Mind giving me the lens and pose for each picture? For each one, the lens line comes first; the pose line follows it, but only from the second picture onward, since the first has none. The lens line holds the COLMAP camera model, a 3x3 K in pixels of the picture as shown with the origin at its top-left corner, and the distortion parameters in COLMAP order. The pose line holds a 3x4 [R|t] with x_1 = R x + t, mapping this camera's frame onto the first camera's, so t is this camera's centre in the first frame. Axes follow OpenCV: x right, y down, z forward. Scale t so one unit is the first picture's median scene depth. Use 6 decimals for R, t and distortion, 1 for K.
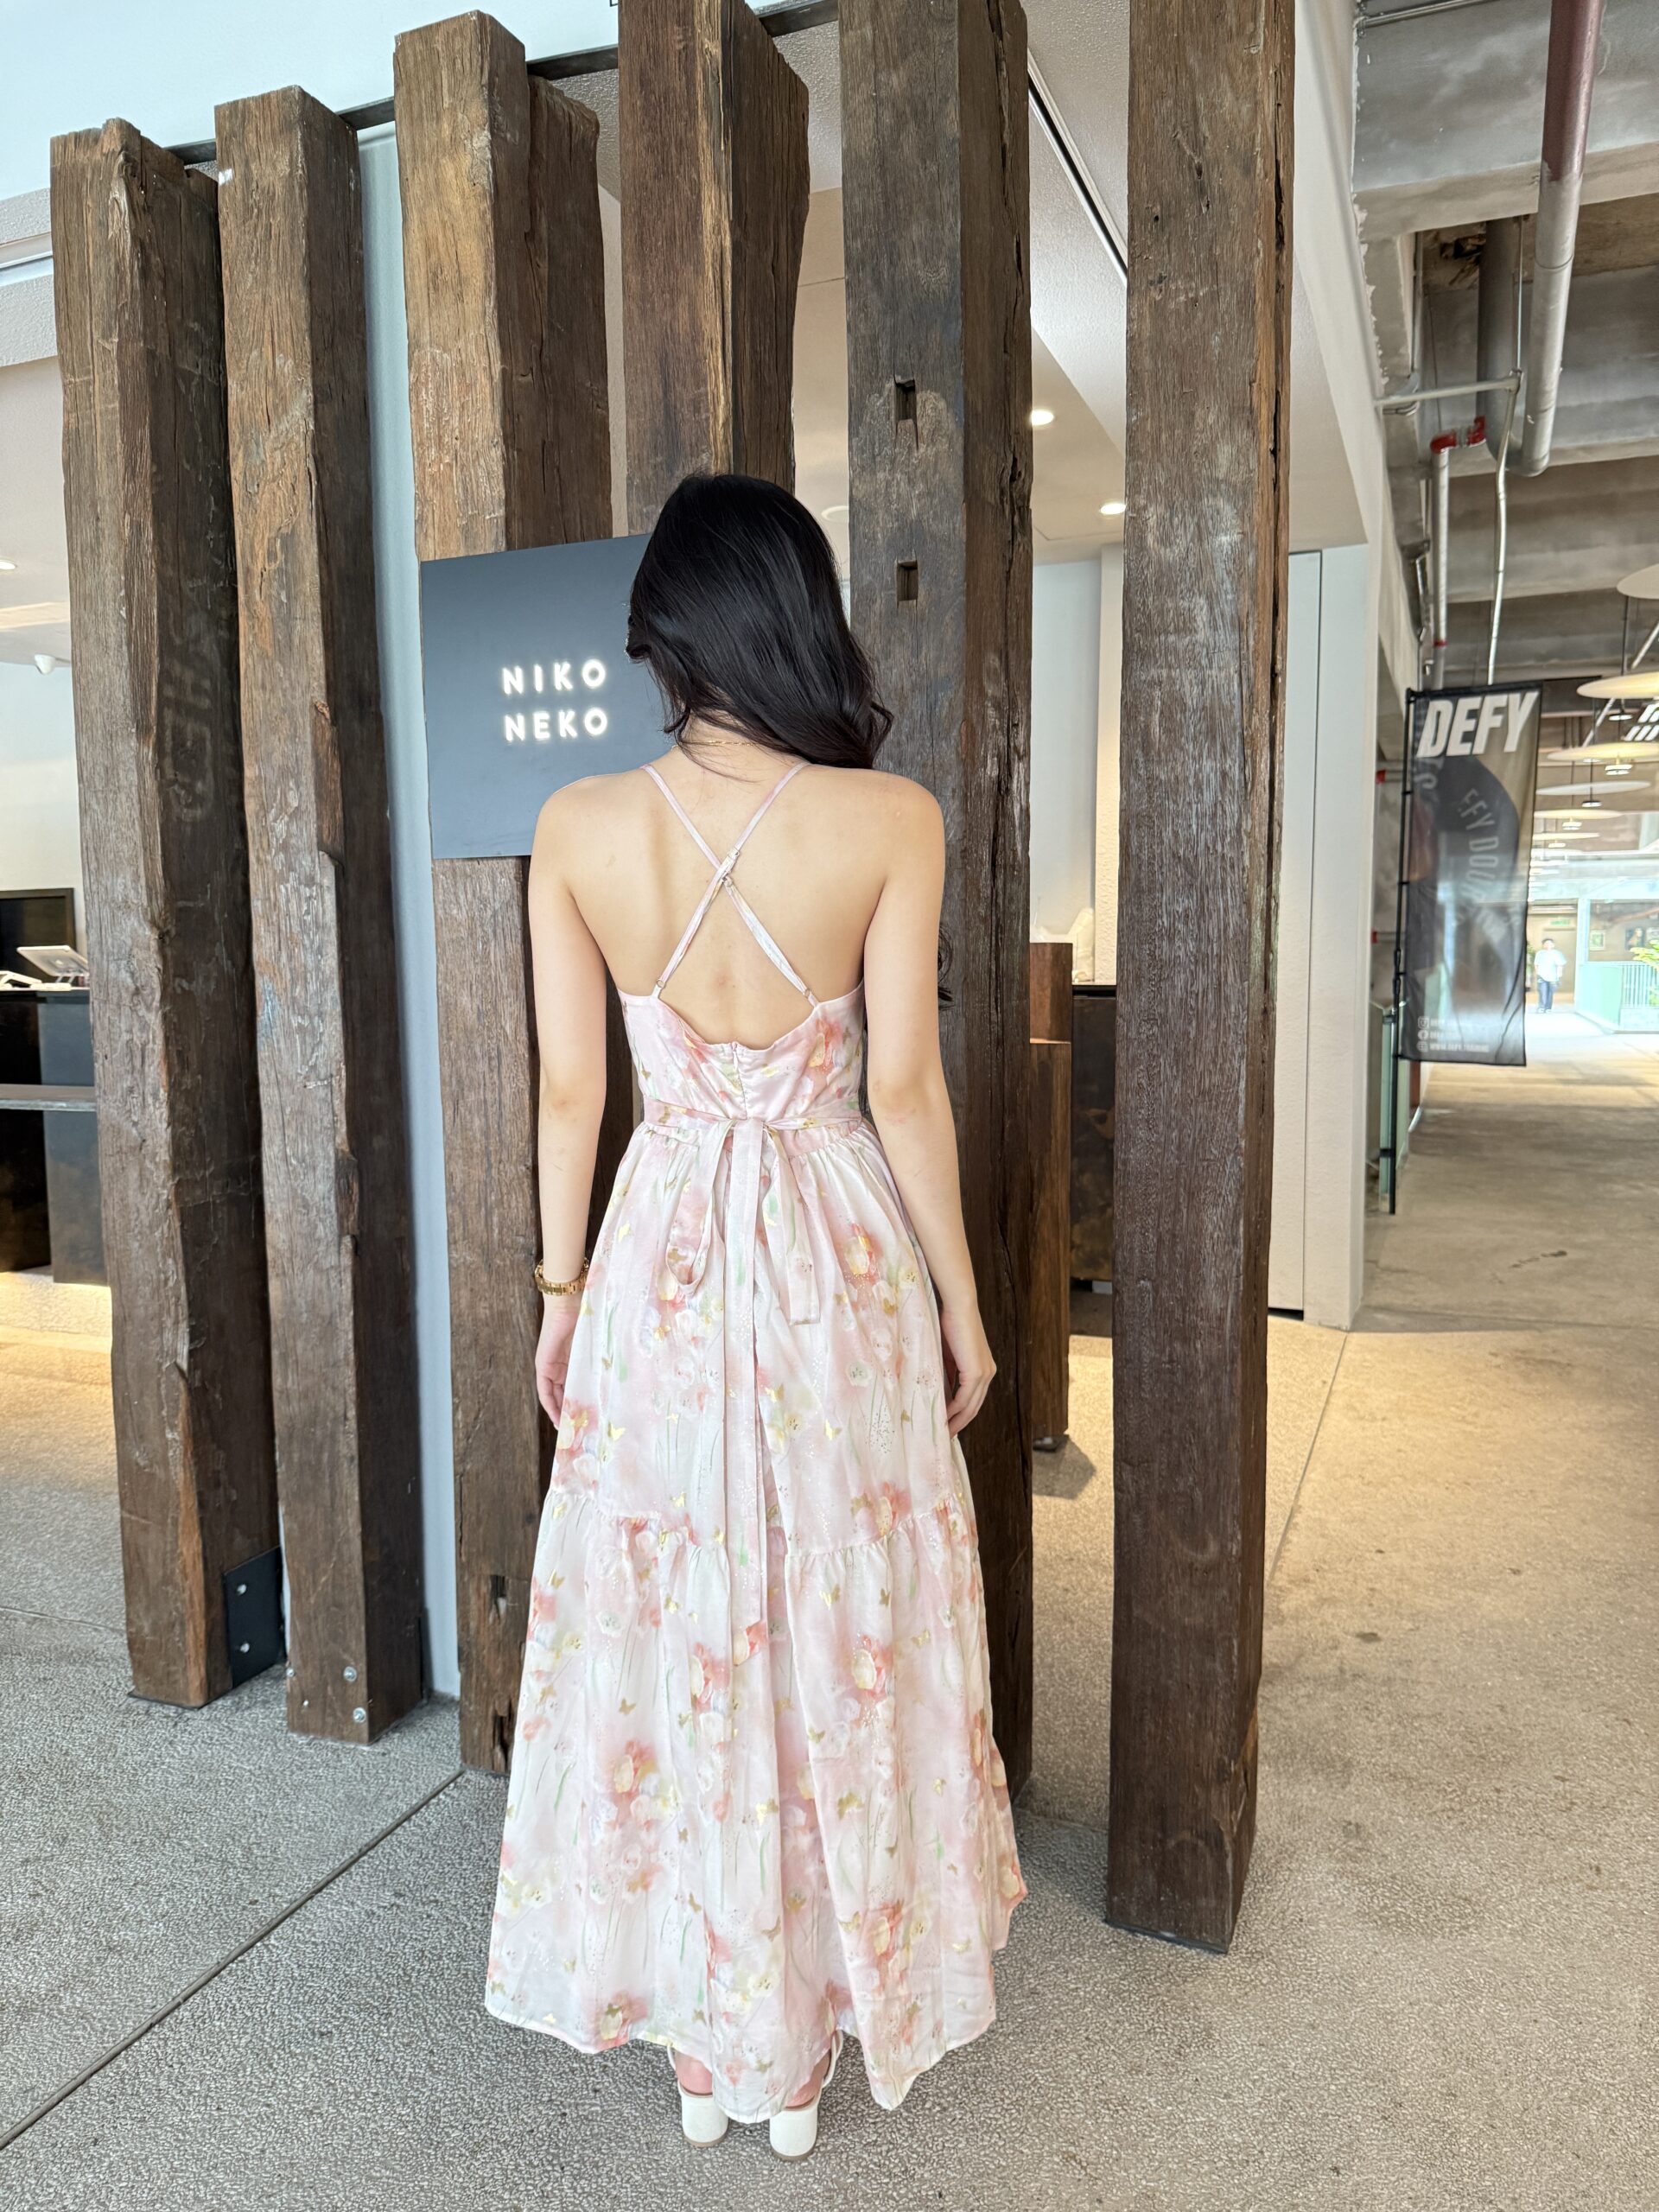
lens RADIAL K [[1575.6, 0, 842.8], [0, 1575.6, 1097.5], [0, 0, 1]] dist [0.008527, -0.032036]
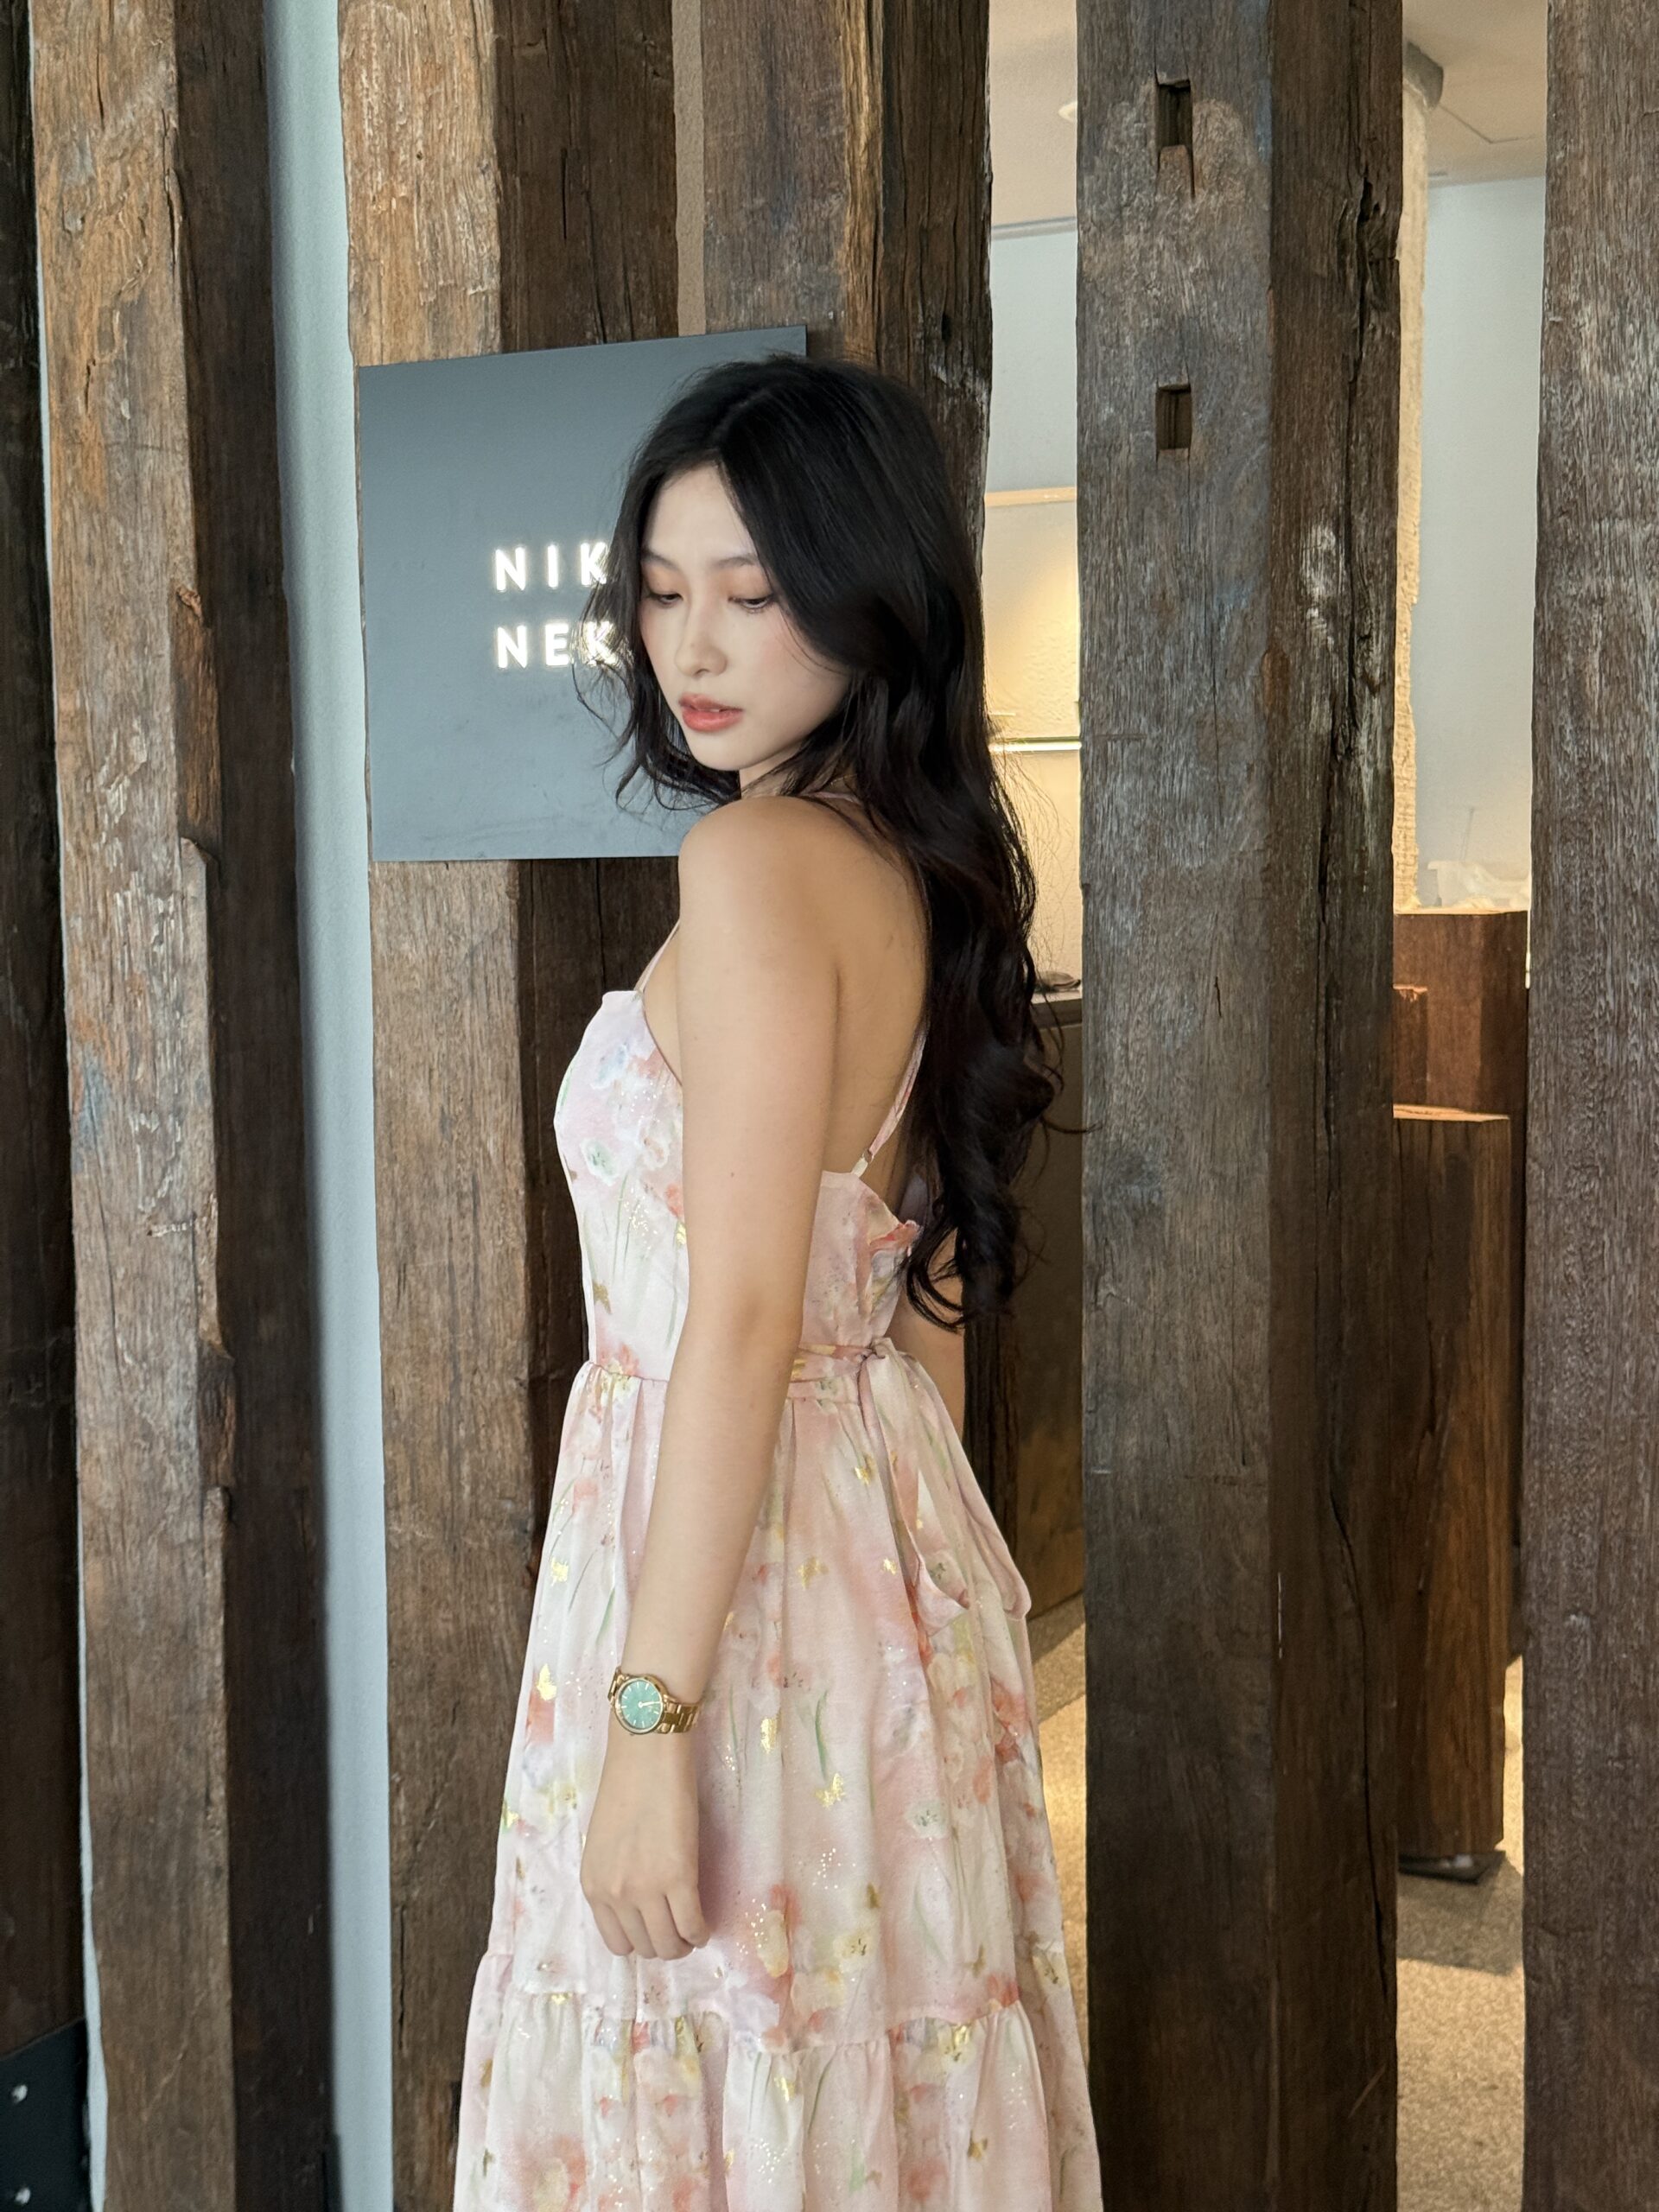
lens RADIAL K [[3179.6, 0, 832.6], [0, 3179.6, 1061.3], [0, 0, 1]] dist [0.021132, 0.000000]
pose [[0.996082, 0.007066, -0.088151, 0.017129], [-0.008620, 0.999814, -0.017267, -0.054658], [0.088013, 0.017959, 0.995957, -0.165020]]
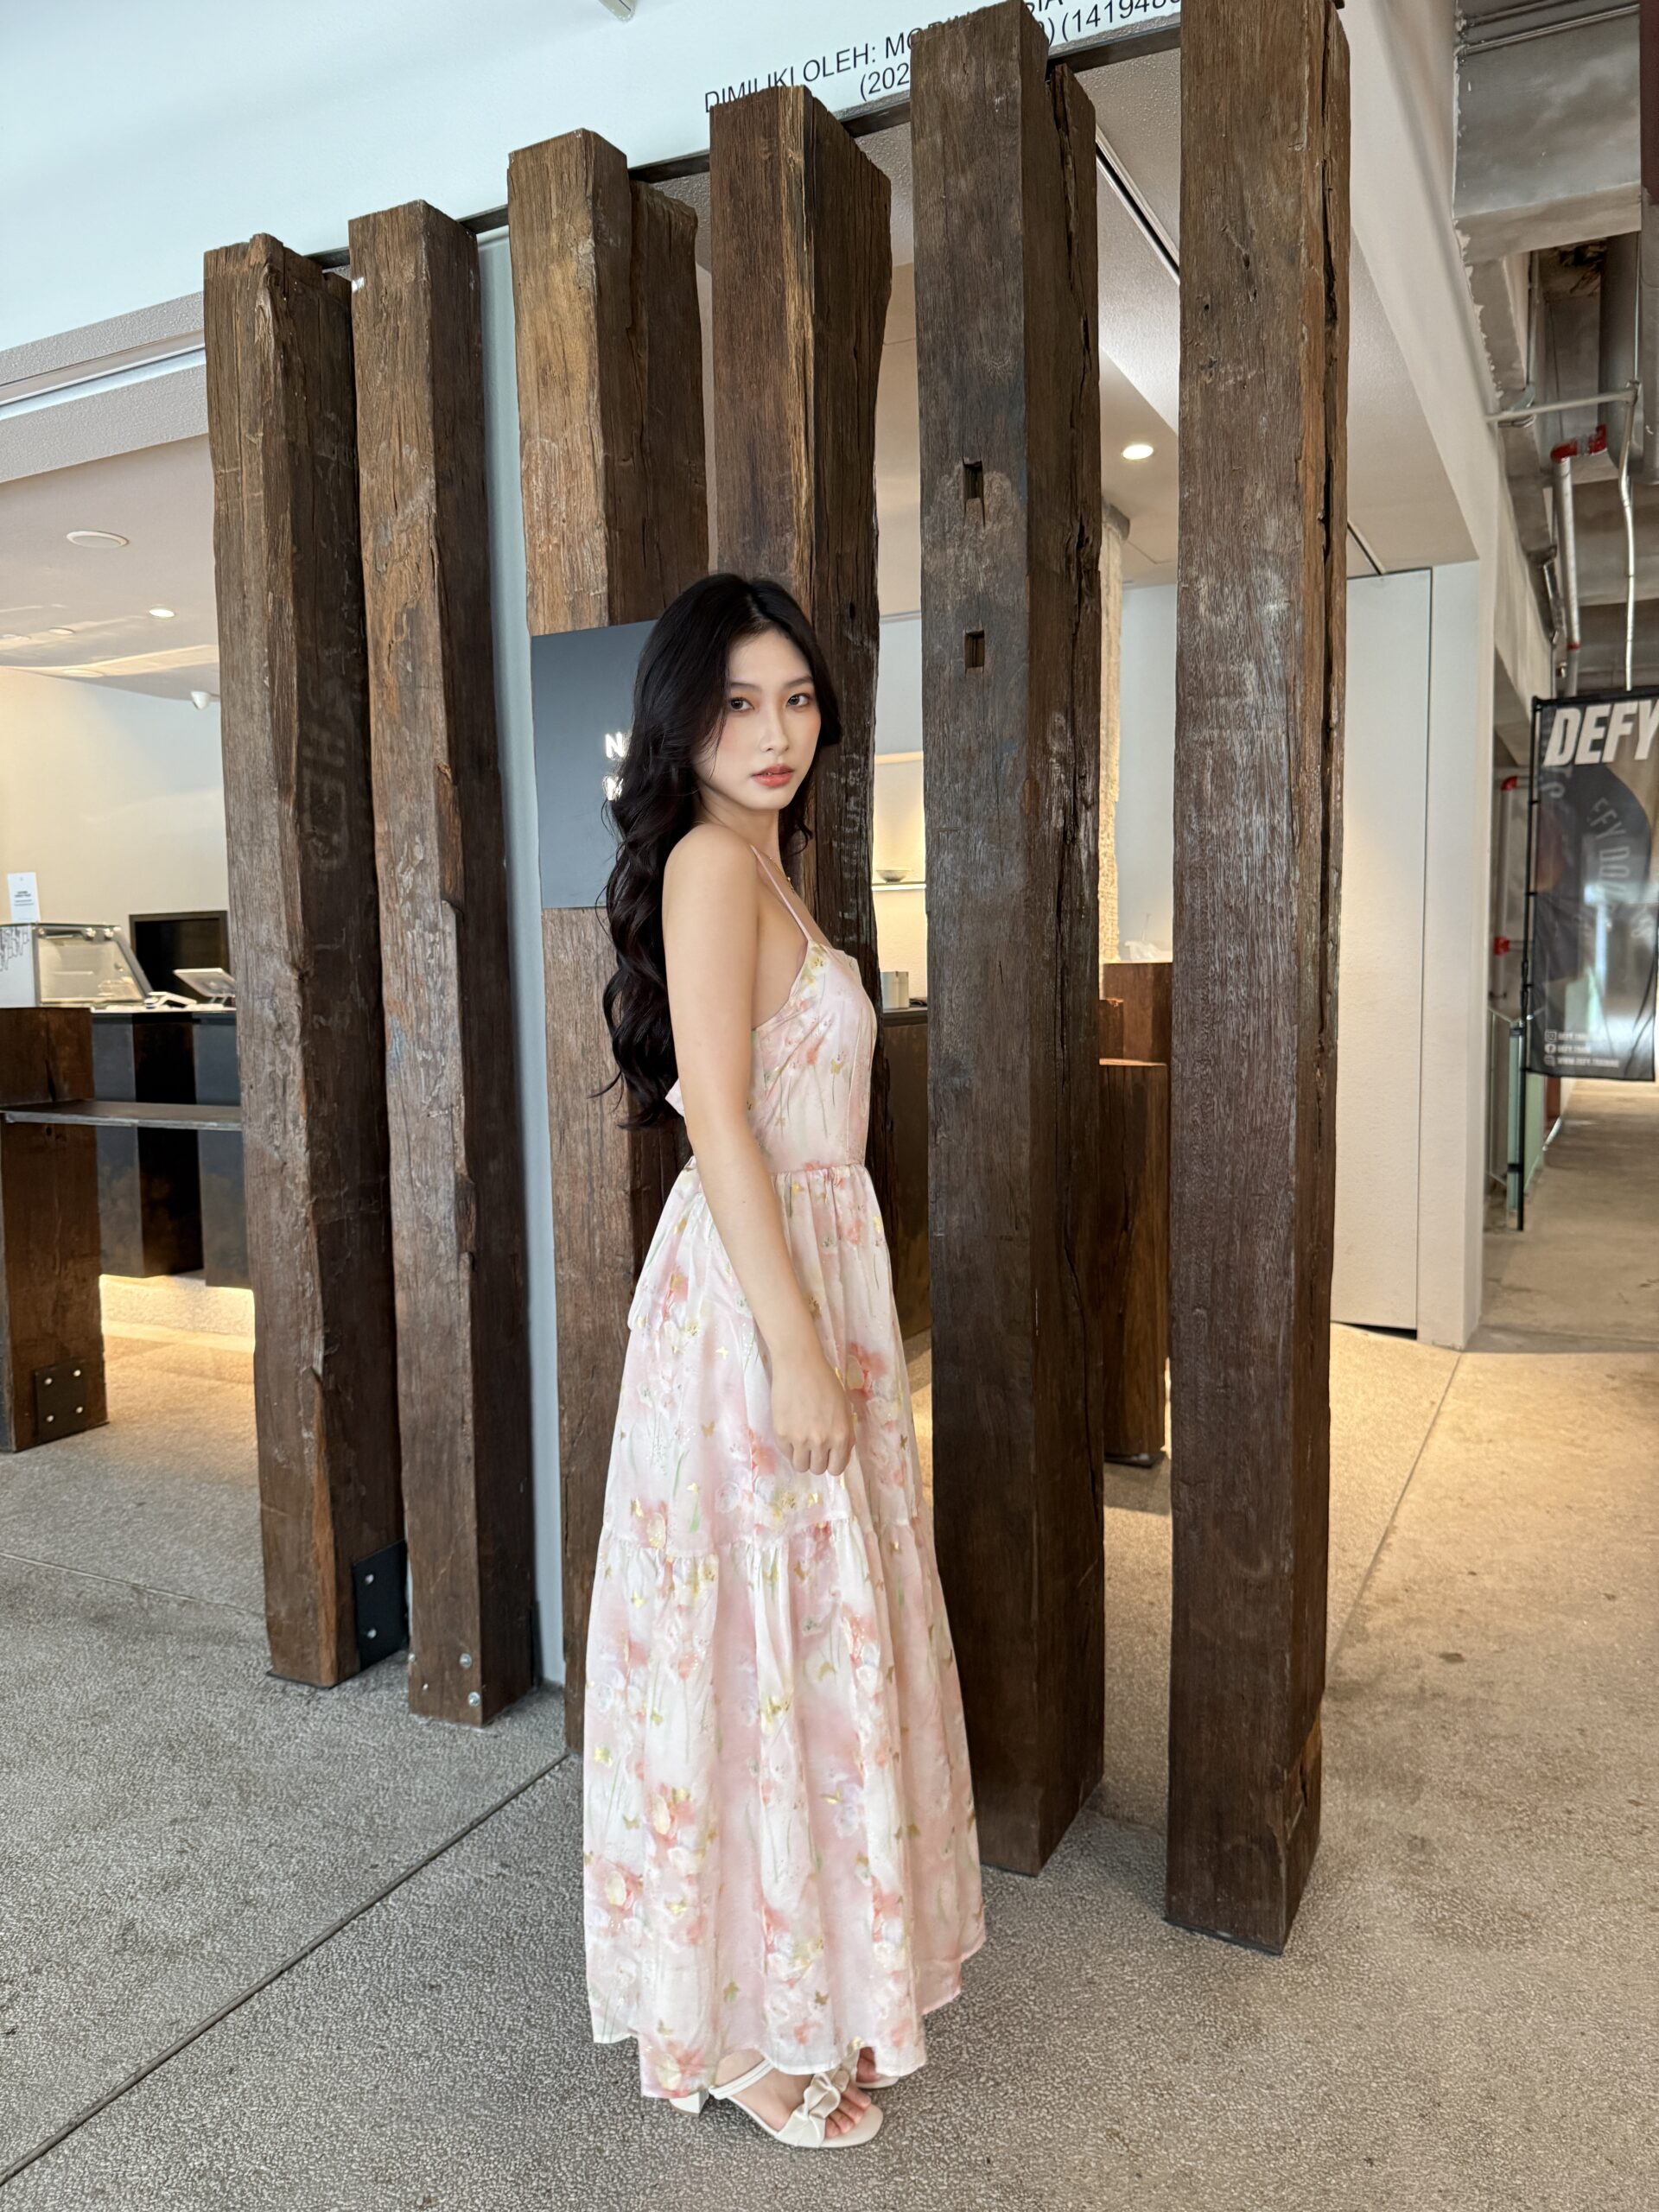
lens RADIAL K [[1575.6, 0, 833.4], [0, 1575.6, 1090.1], [0, 0, 1]] dist [0.008527, -0.032036]
pose [[0.996138, 0.001808, -0.087780, 0.033610], [-0.002490, 0.999968, -0.007654, -0.017390], [0.087764, 0.007843, 0.996110, -0.058655]]
